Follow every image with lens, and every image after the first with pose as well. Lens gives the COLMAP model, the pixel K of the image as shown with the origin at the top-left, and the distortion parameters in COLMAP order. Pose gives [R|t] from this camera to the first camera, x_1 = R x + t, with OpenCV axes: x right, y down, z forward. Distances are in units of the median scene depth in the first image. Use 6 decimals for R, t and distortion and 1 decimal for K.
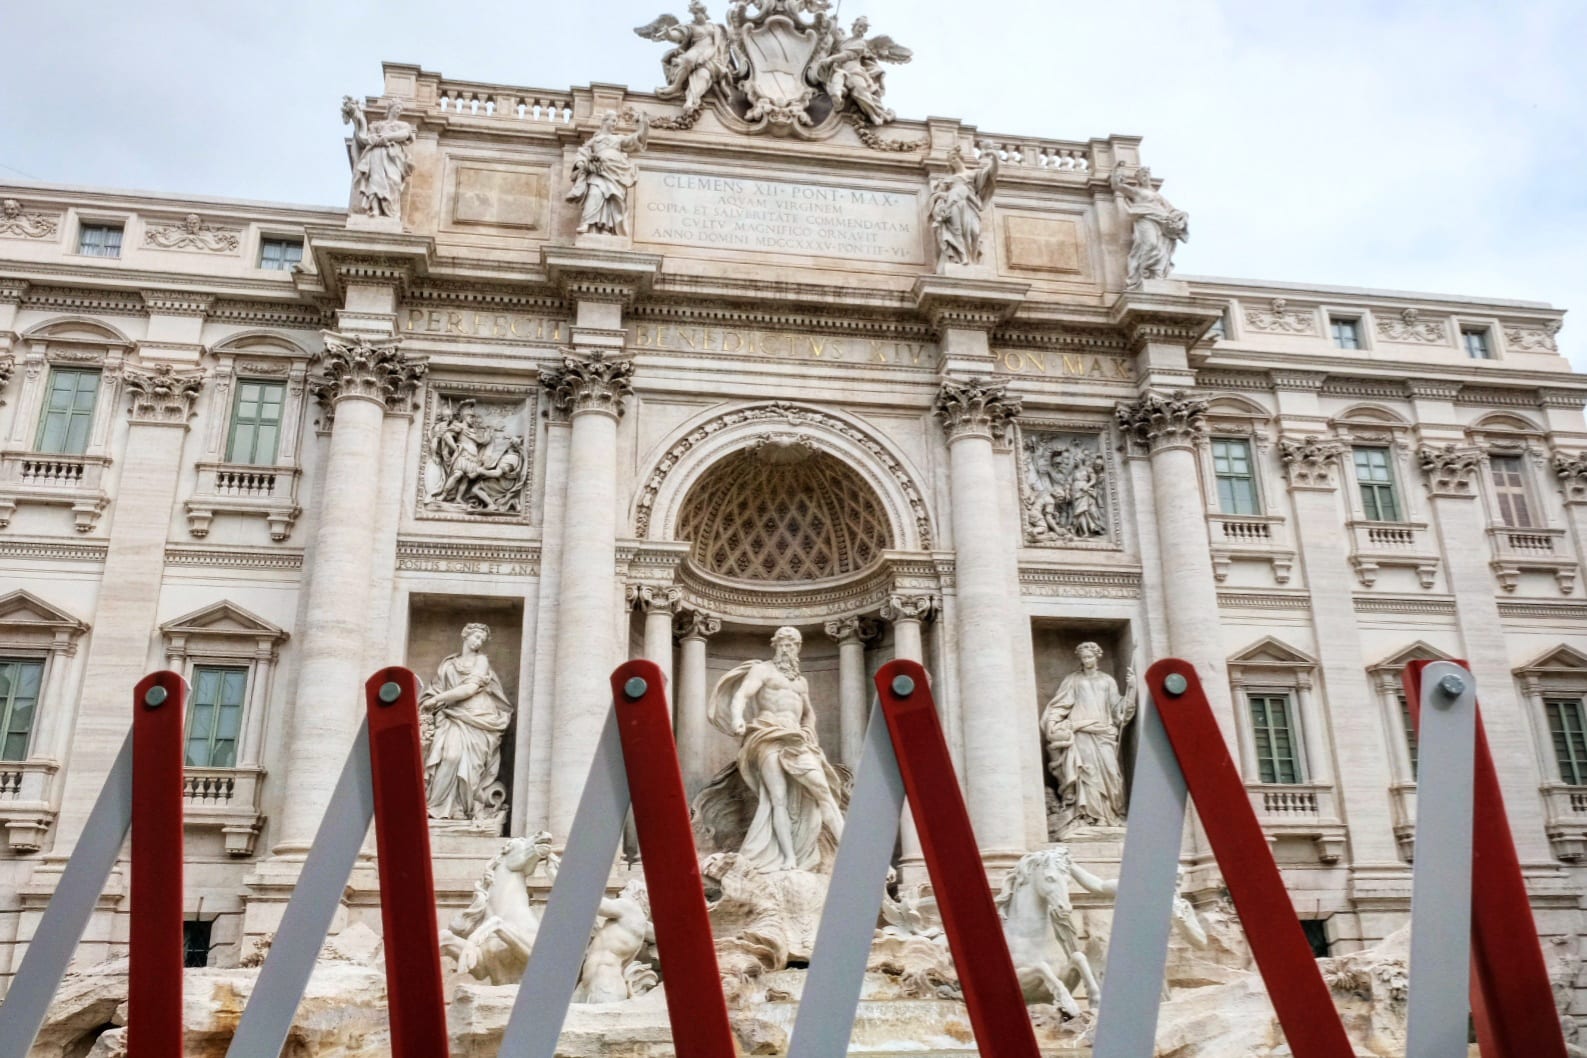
lens RADIAL K [[1362.3, 0, 793.5], [0, 1362.3, 529.0], [0, 0, 1]] dist [-0.052609, 0.121969]
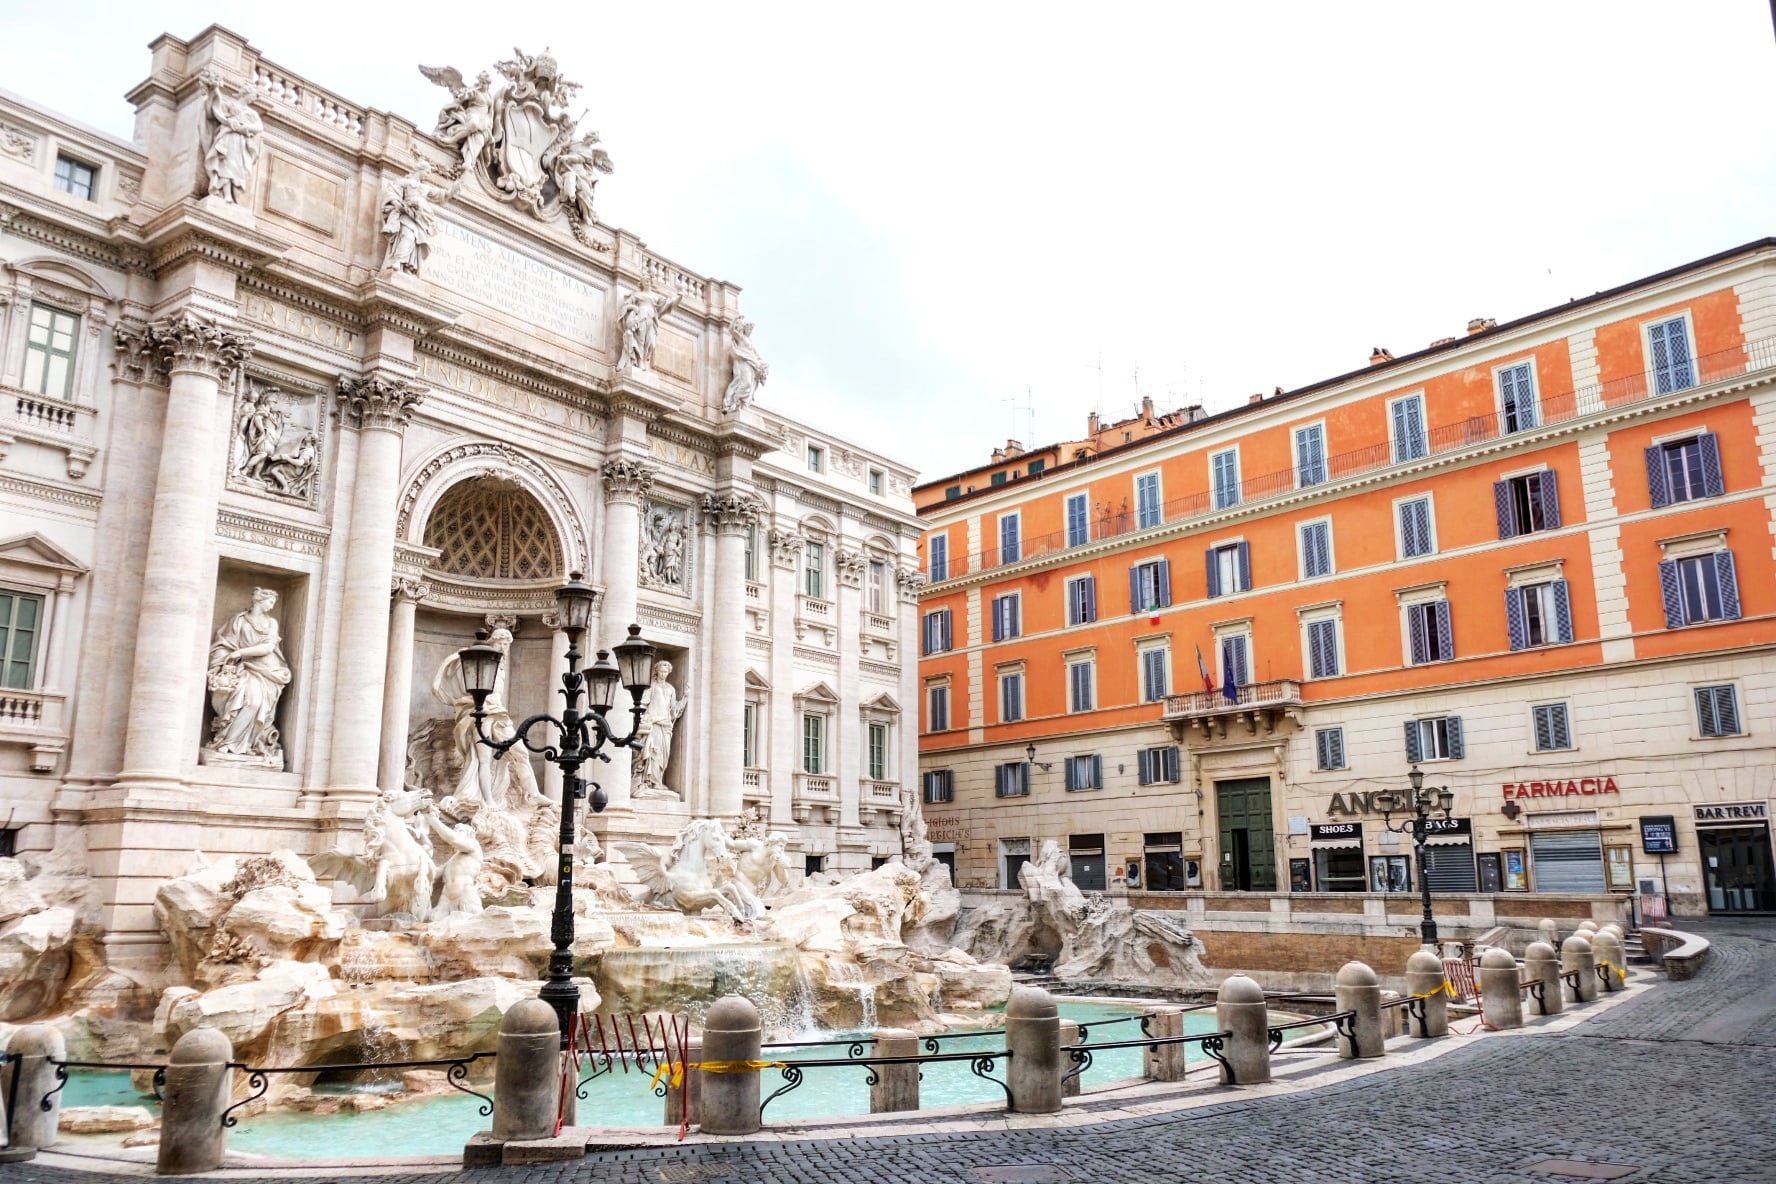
lens RADIAL K [[1429.8, 0, 888.0], [0, 1429.8, 592.0], [0, 0, 1]] dist [0.044733, -0.000246]
pose [[0.724685, 0.164202, 0.669230, -0.616541], [-0.261296, 0.964144, 0.046386, -0.114881], [-0.637617, -0.208482, 0.741606, -0.244905]]
